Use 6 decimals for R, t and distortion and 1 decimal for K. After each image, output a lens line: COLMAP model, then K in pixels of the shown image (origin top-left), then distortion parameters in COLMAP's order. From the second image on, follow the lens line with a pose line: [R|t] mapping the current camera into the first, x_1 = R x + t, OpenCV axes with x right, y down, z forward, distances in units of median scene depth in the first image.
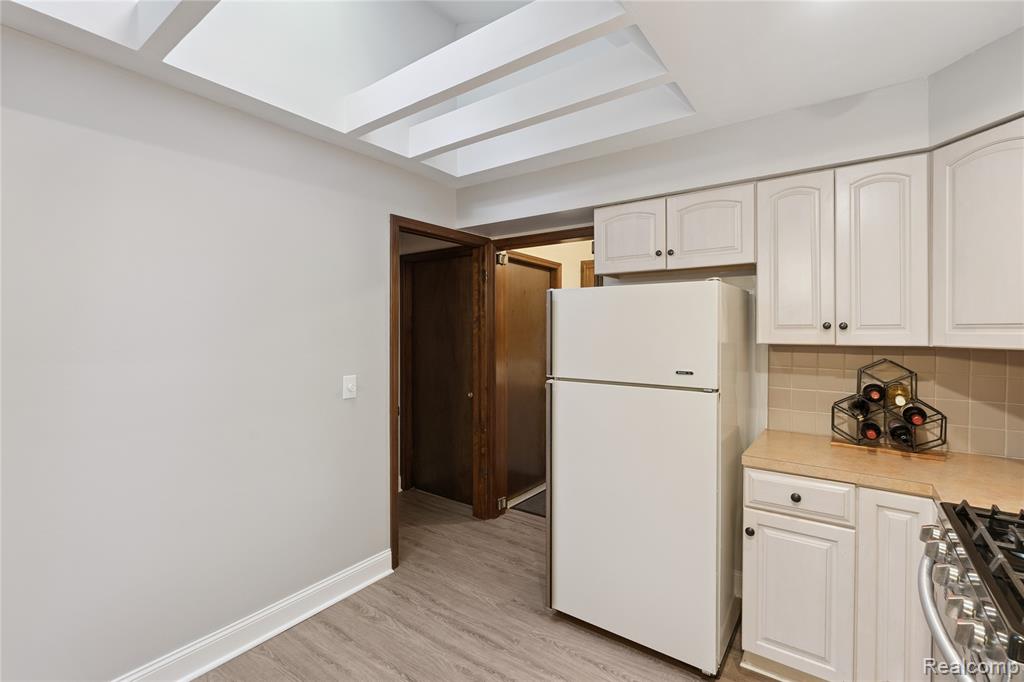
lens RADIAL K [[464.2, 0, 513.7], [0, 464.2, 335.3], [0, 0, 1]] dist [-0.004199, -0.000202]
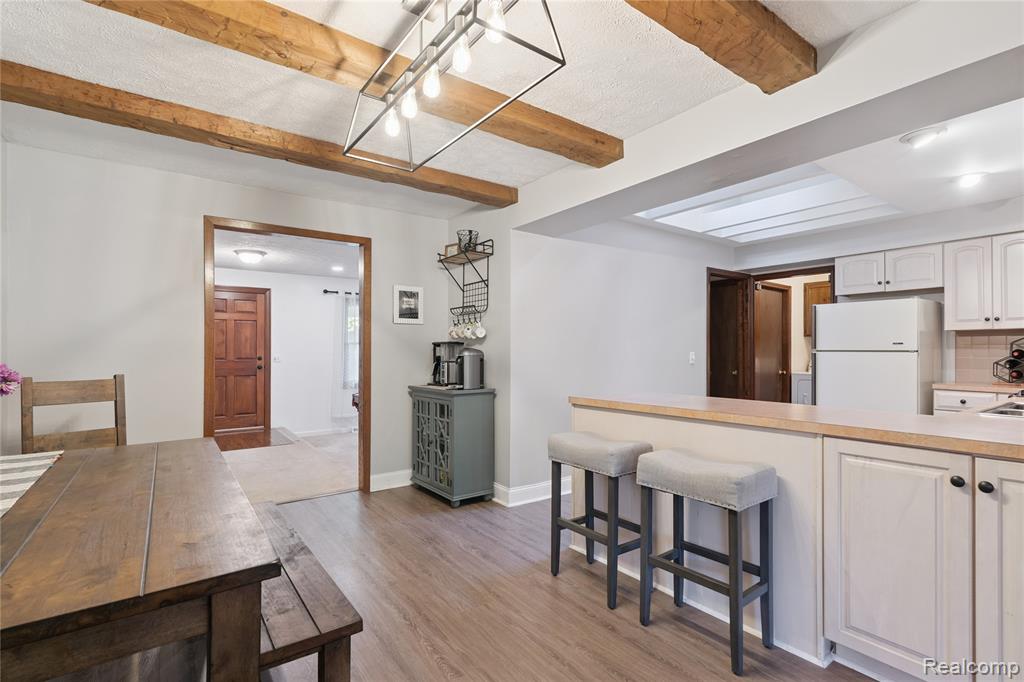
lens RADIAL K [[483.1, 0, 508.7], [0, 483.1, 352.9], [0, 0, 1]] dist [-0.003059, 0.001013]
pose [[0.950042, -0.000323, -0.312122, -0.496035], [-0.002106, 0.999970, -0.007444, 0.118339], [0.312115, 0.007729, 0.950013, -1.289311]]
